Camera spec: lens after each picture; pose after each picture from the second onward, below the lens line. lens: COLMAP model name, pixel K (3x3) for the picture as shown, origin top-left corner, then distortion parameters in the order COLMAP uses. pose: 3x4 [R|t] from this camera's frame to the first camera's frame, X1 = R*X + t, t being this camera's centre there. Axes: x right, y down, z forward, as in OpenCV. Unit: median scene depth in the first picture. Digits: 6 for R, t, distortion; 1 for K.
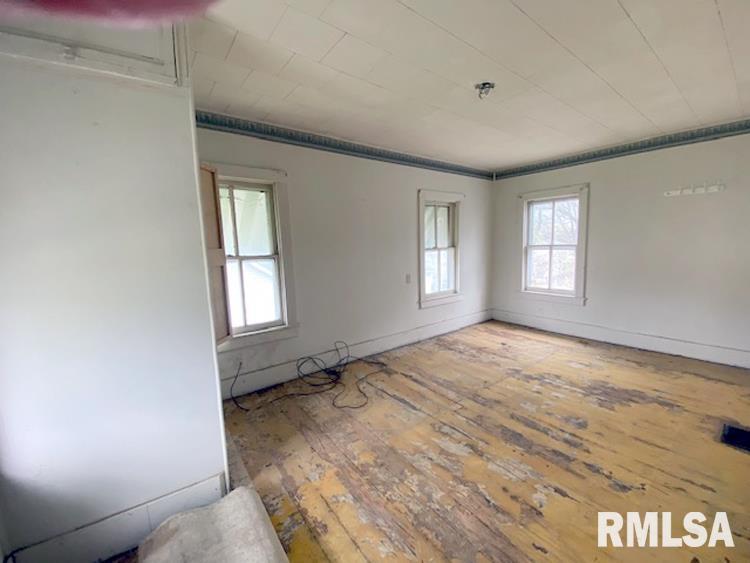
lens RADIAL K [[307.0, 0, 378.0], [0, 307.0, 279.6], [0, 0, 1]] dist [-0.004607, -0.007264]
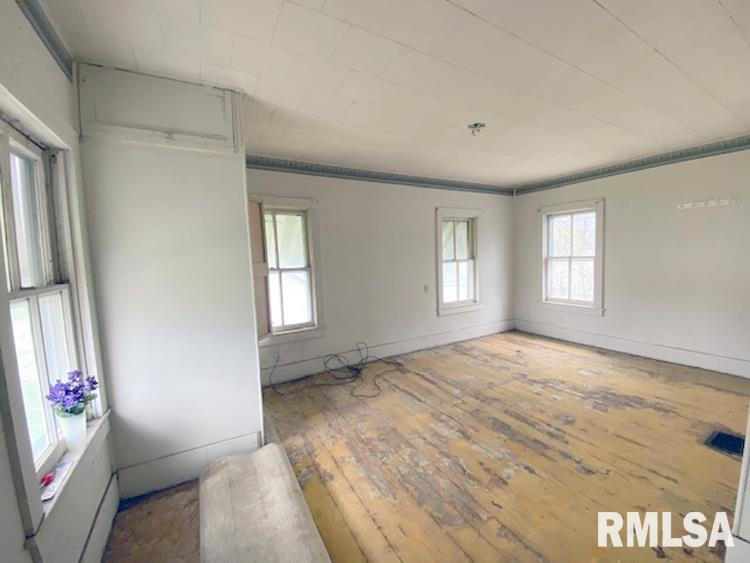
lens RADIAL K [[307.0, 0, 378.2], [0, 307.0, 278.9], [0, 0, 1]] dist [-0.004607, -0.007264]
pose [[0.991260, 0.003794, -0.131864, 0.105736], [-0.008415, 0.999369, -0.034504, 0.003494], [0.131650, 0.035312, 0.990667, -0.166610]]
